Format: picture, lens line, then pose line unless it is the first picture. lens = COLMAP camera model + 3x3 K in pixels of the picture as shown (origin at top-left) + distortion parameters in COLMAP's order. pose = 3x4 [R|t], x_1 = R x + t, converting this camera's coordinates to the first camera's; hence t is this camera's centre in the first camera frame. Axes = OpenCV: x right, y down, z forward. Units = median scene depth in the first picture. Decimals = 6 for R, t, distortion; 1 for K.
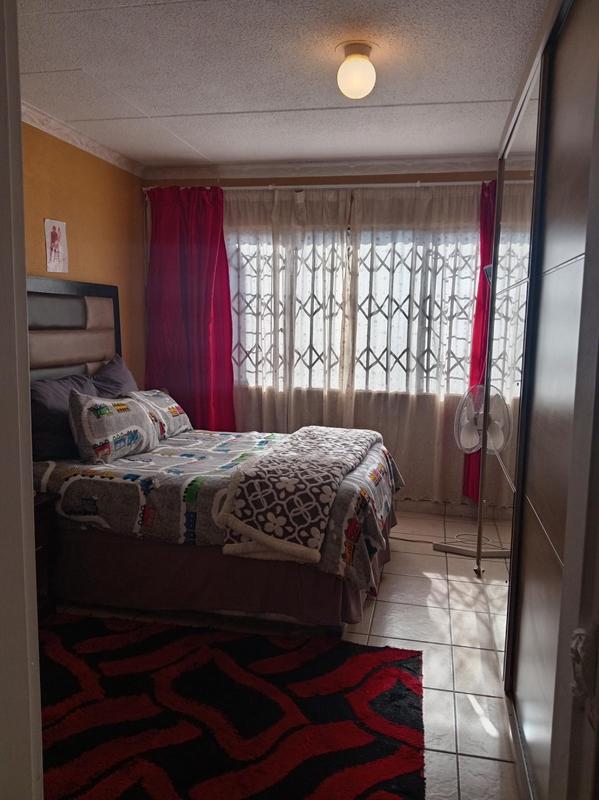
lens RADIAL K [[623.9, 0, 299.5], [0, 623.9, 400.0], [0, 0, 1]] dist [0.126742, -0.255307]
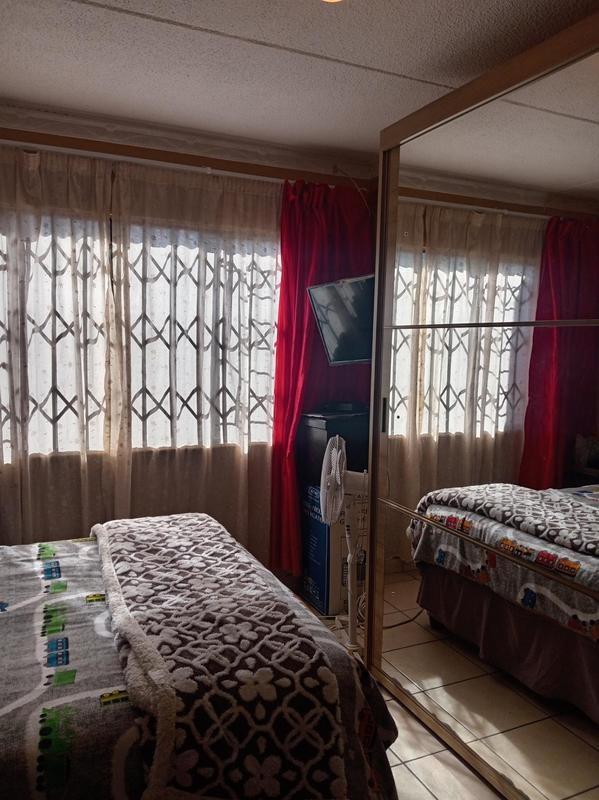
lens RADIAL K [[623.9, 0, 299.5], [0, 623.9, 400.0], [0, 0, 1]] dist [0.126742, -0.255307]
pose [[0.801242, -0.058096, 0.595514, -0.177994], [0.067464, 0.997700, 0.006561, -0.064194], [-0.594525, 0.034919, 0.803318, 0.325969]]
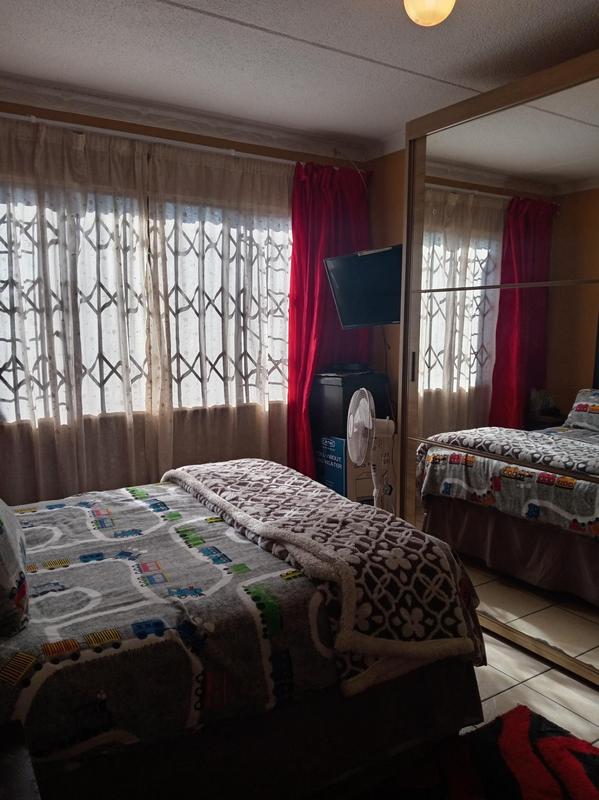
lens RADIAL K [[623.9, 0, 299.5], [0, 623.9, 400.0], [0, 0, 1]] dist [0.126742, -0.255307]
pose [[0.707880, -0.105511, 0.698408, -0.340510], [0.096850, 0.993940, 0.051995, -0.053031], [-0.699662, 0.030835, 0.713809, 0.343517]]
